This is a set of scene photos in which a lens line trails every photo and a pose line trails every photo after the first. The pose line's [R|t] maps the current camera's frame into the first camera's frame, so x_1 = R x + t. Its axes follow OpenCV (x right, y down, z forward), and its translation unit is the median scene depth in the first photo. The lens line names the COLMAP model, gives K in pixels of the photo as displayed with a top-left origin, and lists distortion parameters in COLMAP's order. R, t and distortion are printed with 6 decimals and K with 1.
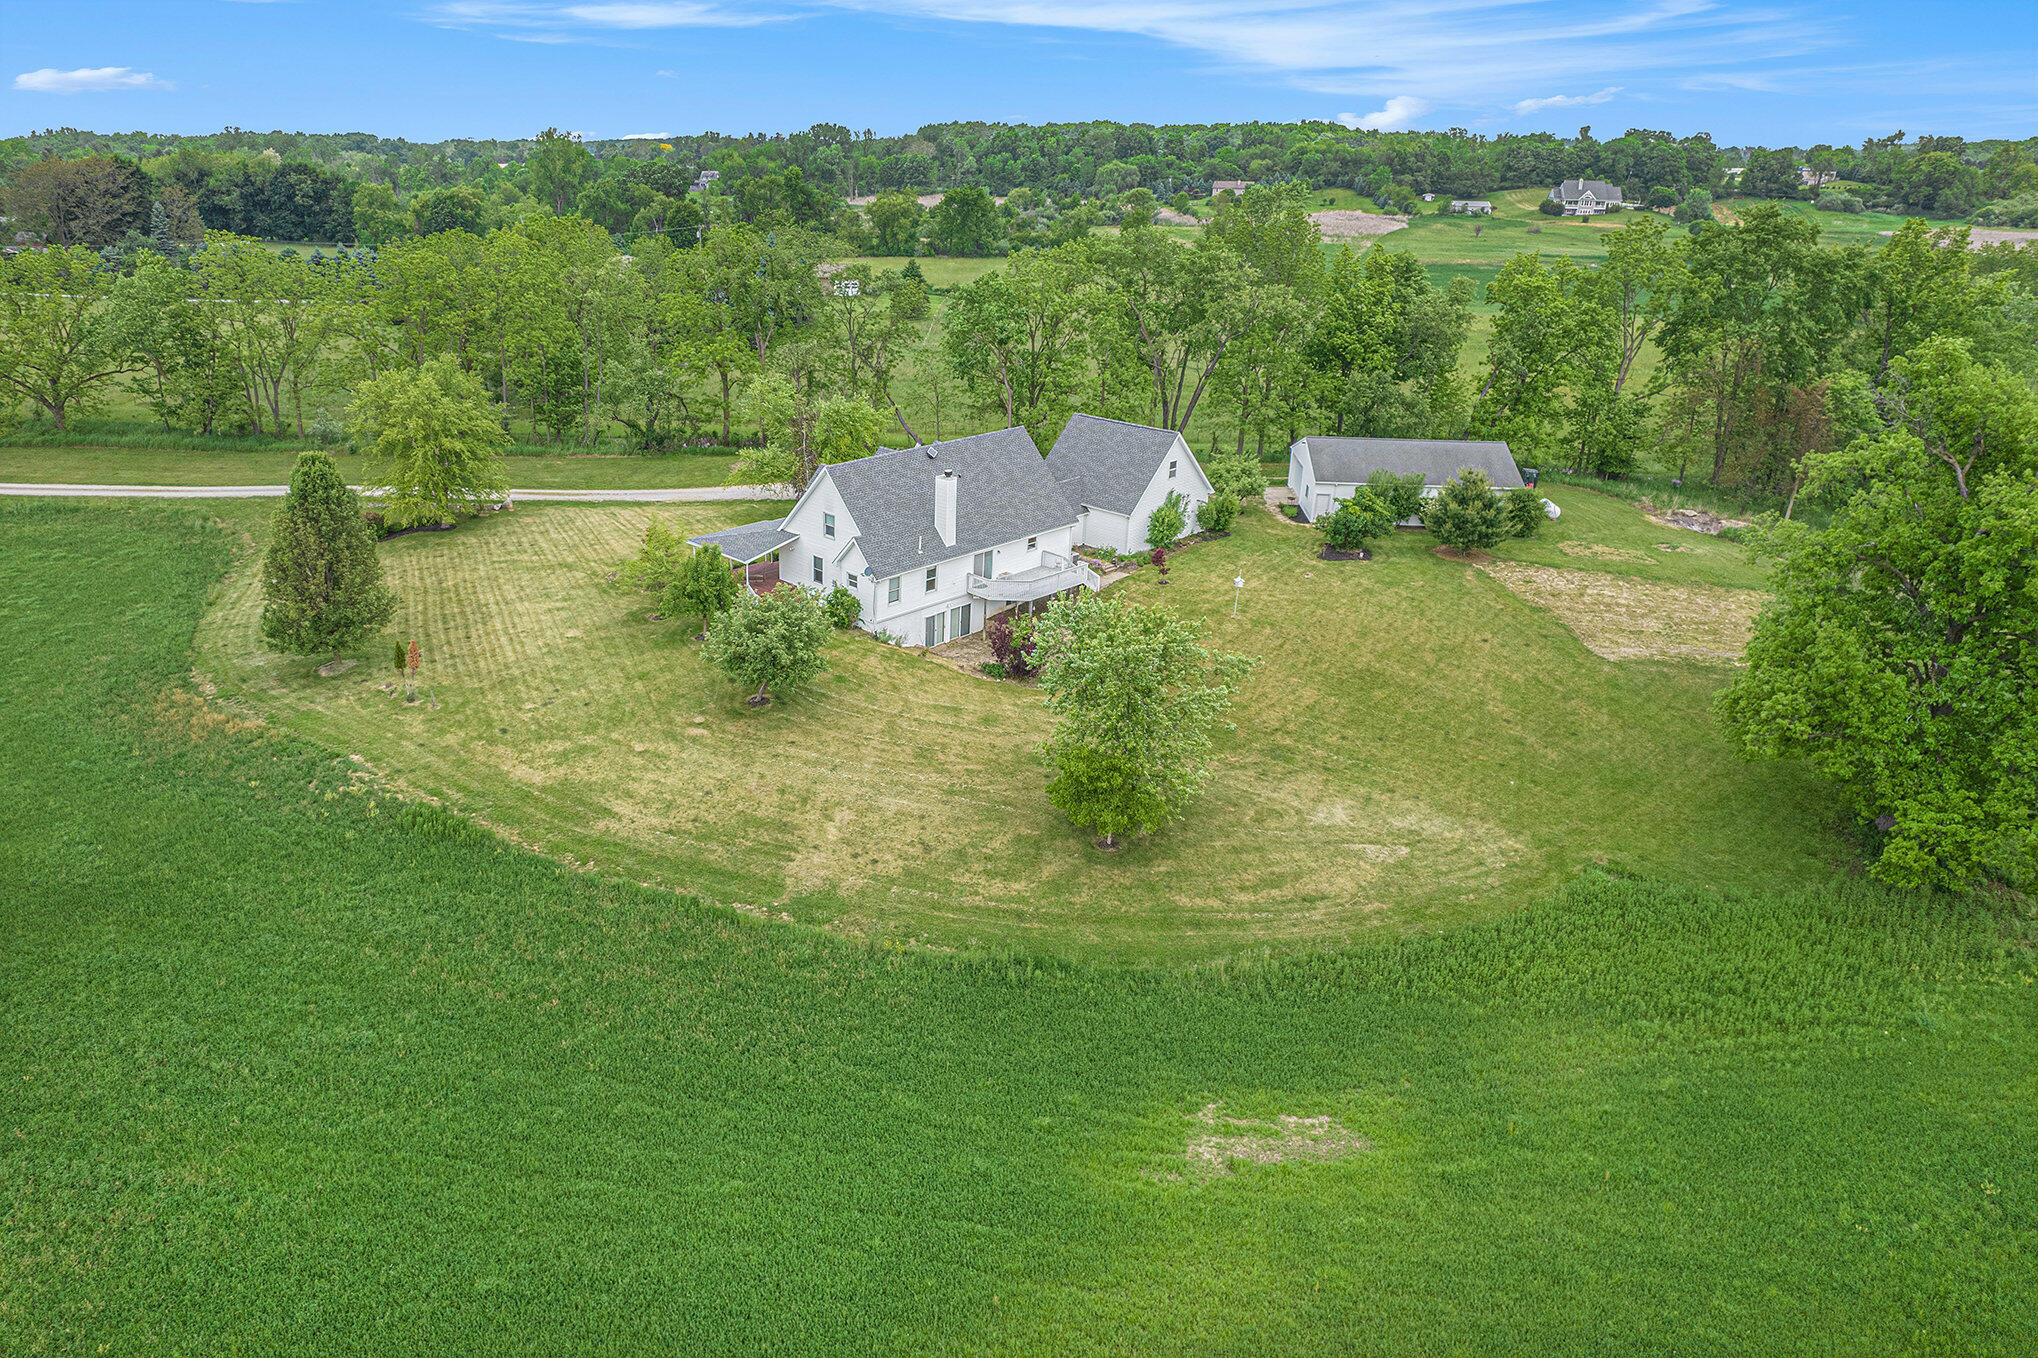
lens RADIAL K [[1227.4, 0, 969.9], [0, 1227.4, 735.9], [0, 0, 1]] dist [-0.071530, 0.053001]
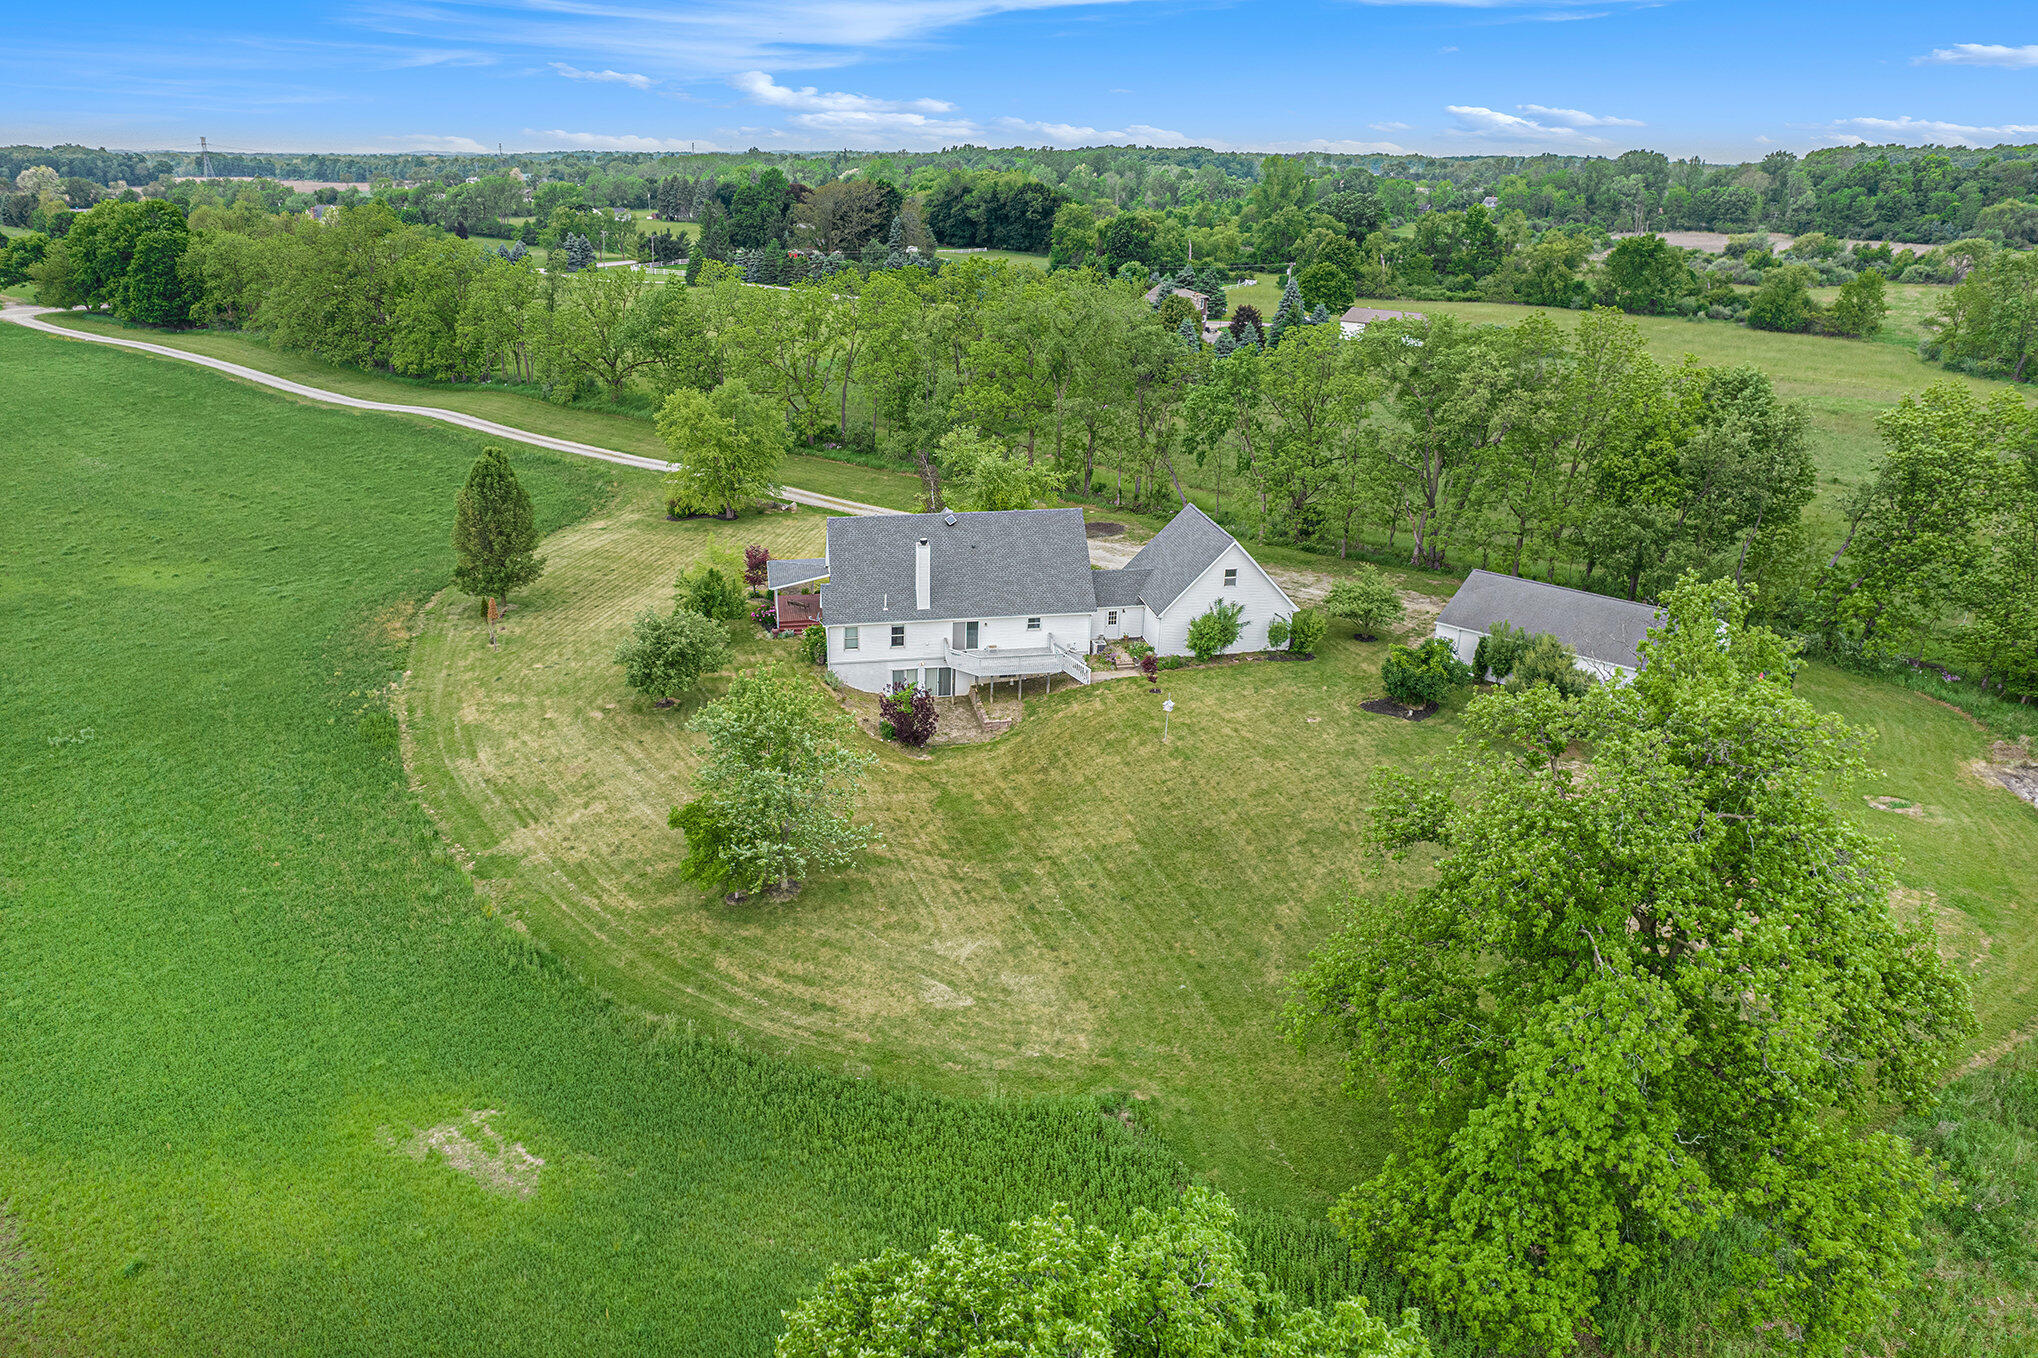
lens RADIAL K [[1296.2, 0, 1019.0], [0, 1296.2, 679.0], [0, 0, 1]] dist [-0.075224, 0.069140]
pose [[0.830522, 0.213672, -0.514371, 0.492410], [-0.248608, 0.968604, 0.000950, -0.091571], [0.498425, 0.127088, 0.857567, 0.074981]]
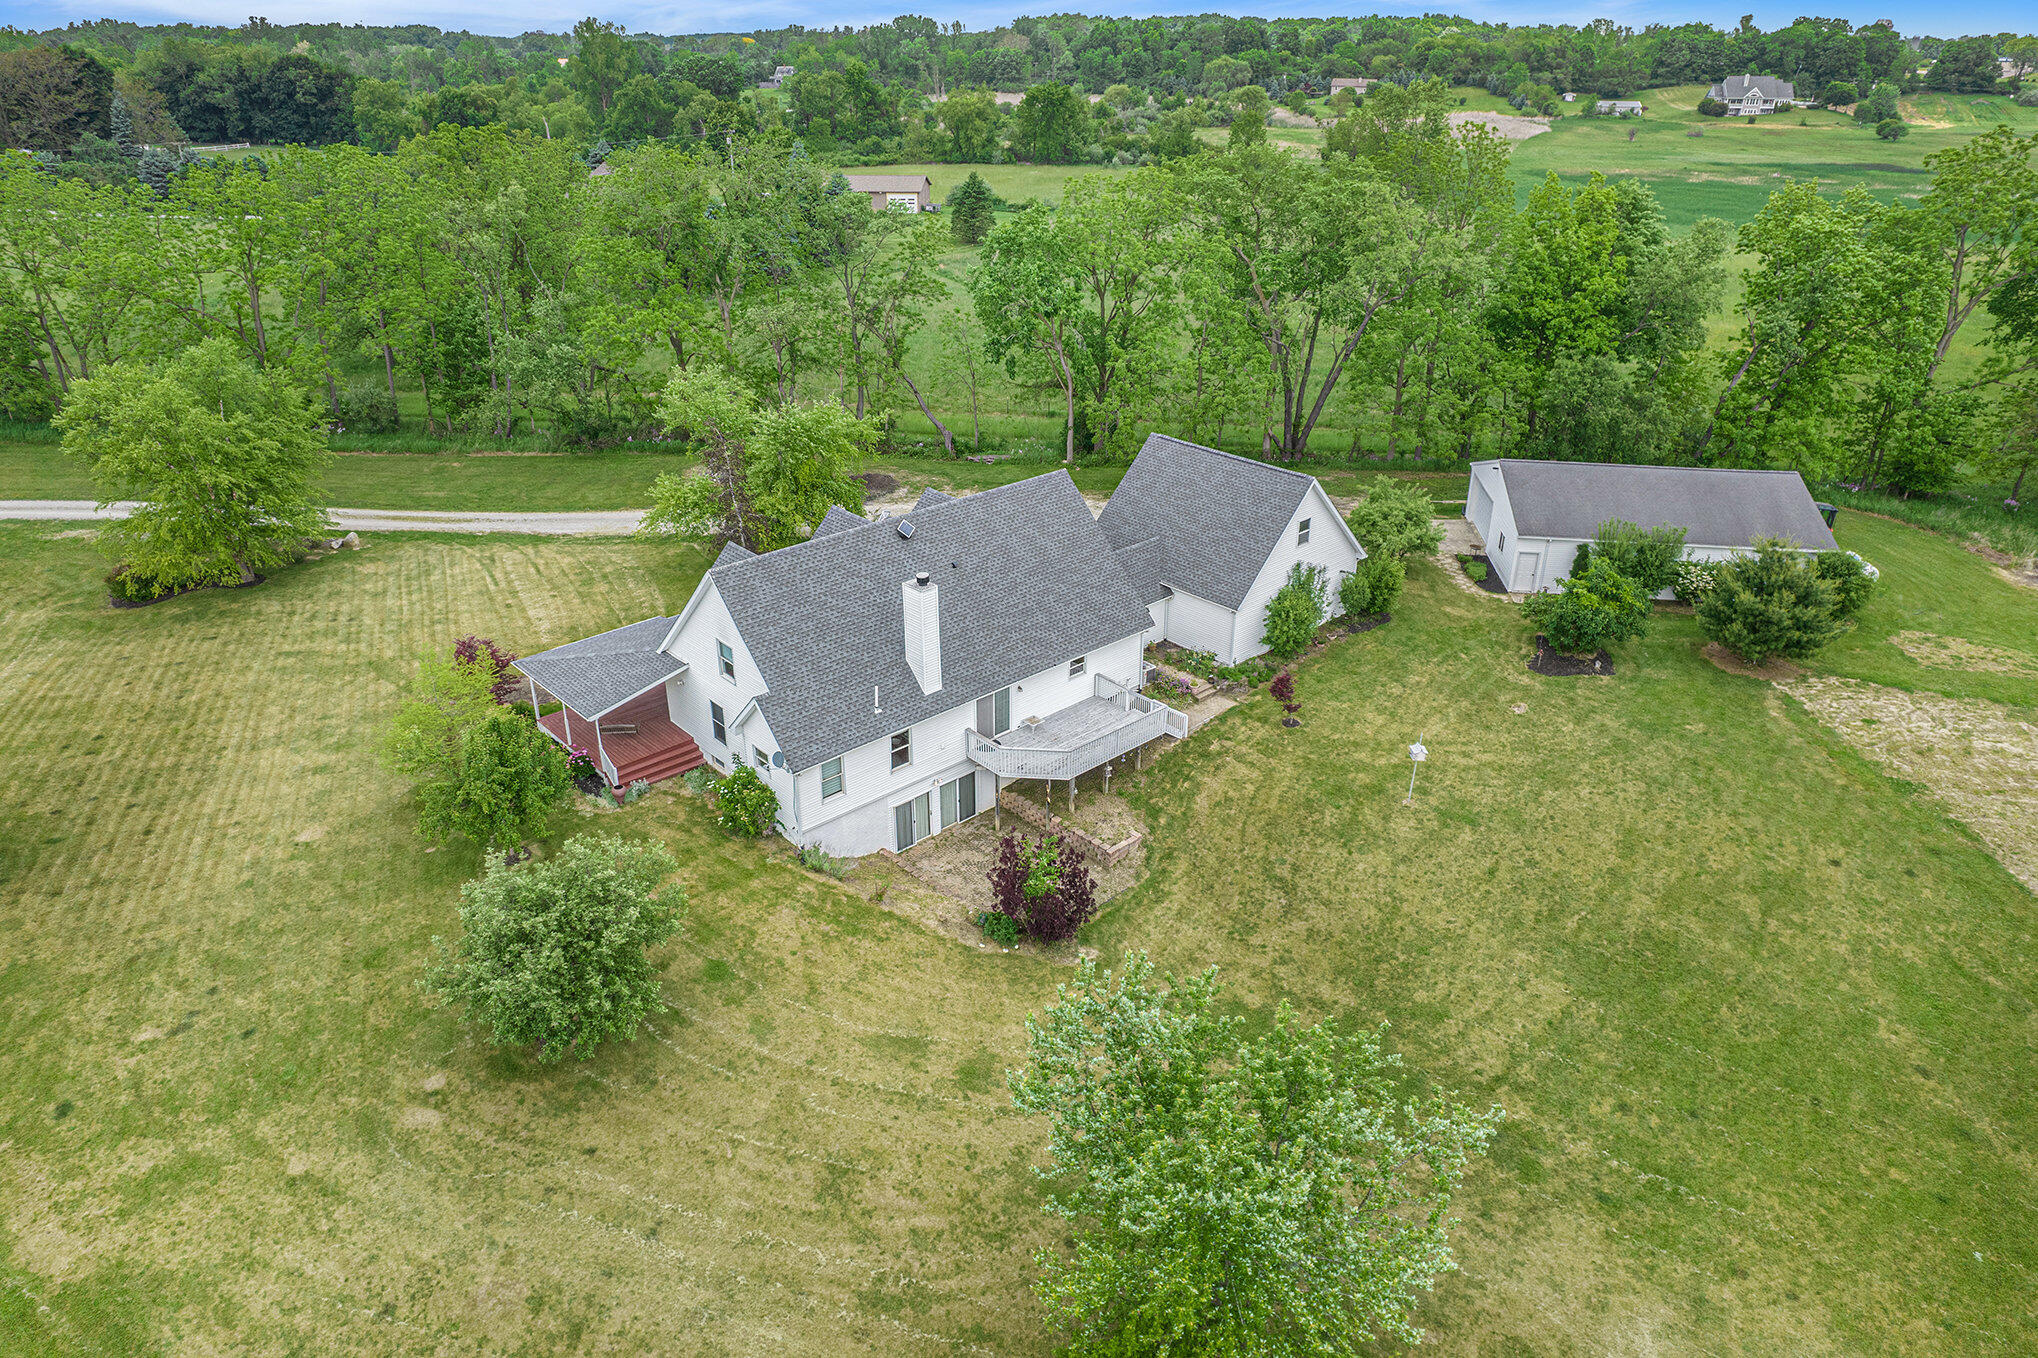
lens RADIAL K [[1296.4, 0, 1060.0], [0, 1296.4, 624.7], [0, 0, 1]] dist [-0.083782, 0.066287]
pose [[0.999951, 0.005595, -0.008144, 0.038635], [-0.005794, 0.999679, -0.024680, -0.133364], [0.008003, 0.024726, 0.999662, 0.285010]]
